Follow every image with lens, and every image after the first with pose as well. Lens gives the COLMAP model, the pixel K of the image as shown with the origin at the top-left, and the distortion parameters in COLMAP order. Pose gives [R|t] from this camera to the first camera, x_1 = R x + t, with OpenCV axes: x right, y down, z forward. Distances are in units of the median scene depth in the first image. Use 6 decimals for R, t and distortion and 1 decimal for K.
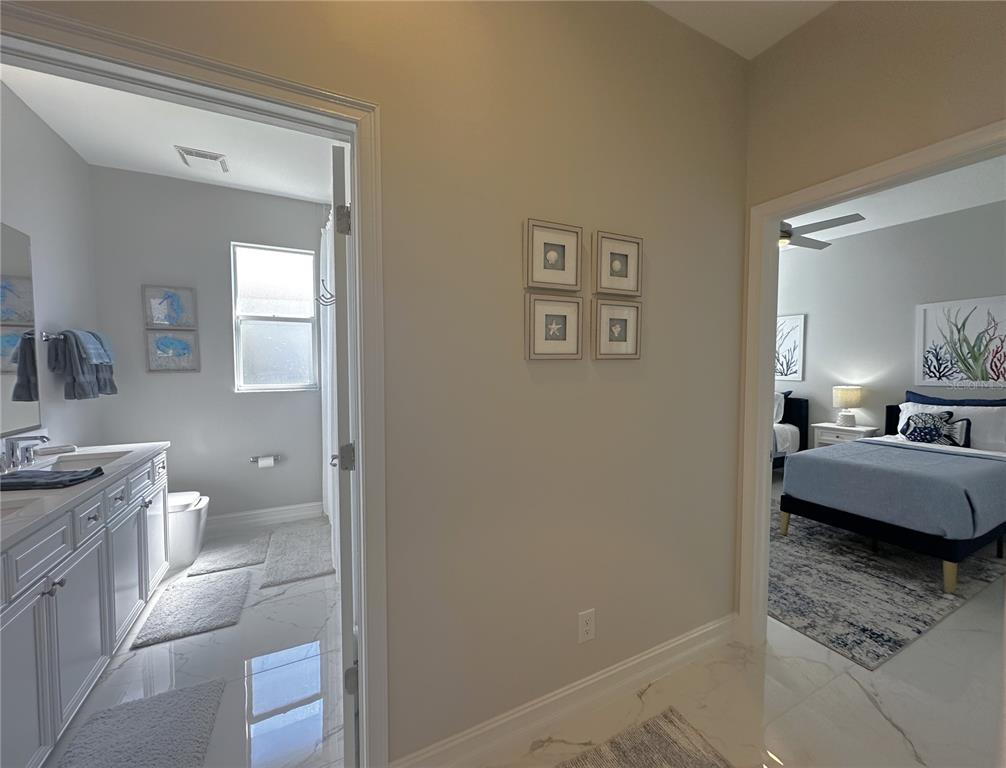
lens RADIAL K [[403.8, 0, 504.3], [0, 403.8, 382.3], [0, 0, 1]] dist [-0.003374, 0.000068]
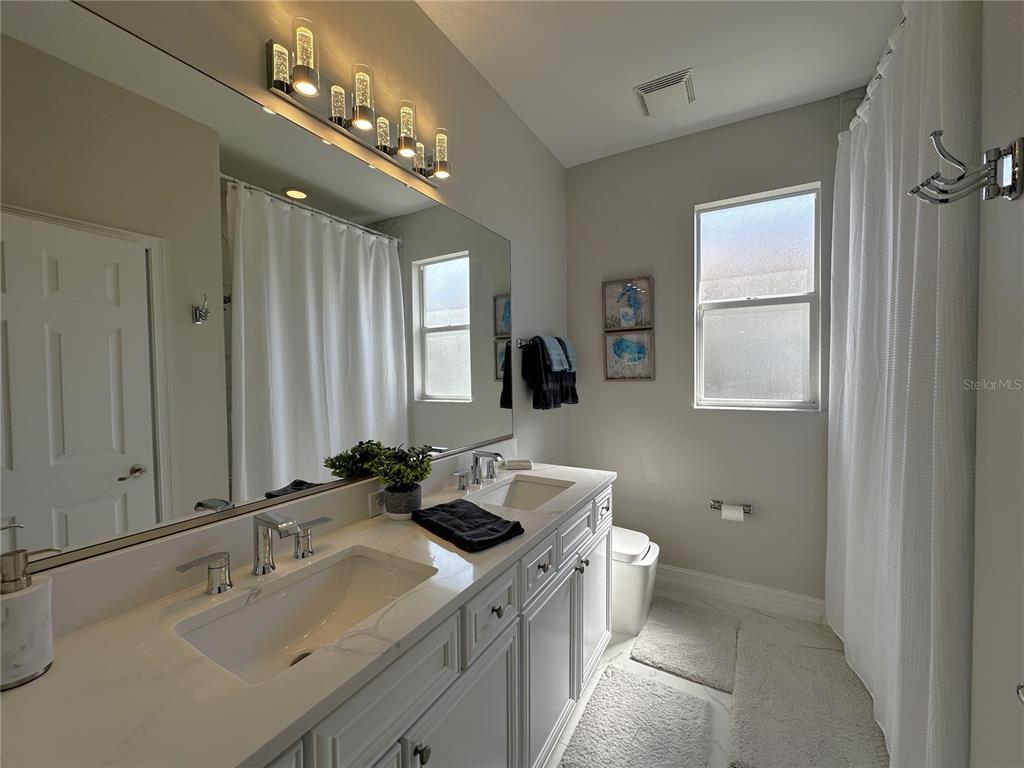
lens RADIAL K [[409.8, 0, 513.0], [0, 409.8, 383.7], [0, 0, 1]] dist [0.002107, 0.000079]
pose [[0.546462, 0.019017, -0.837268, -0.266763], [-0.026809, 0.999627, 0.005207, -0.018161], [0.837055, 0.019601, 0.546768, 0.375063]]
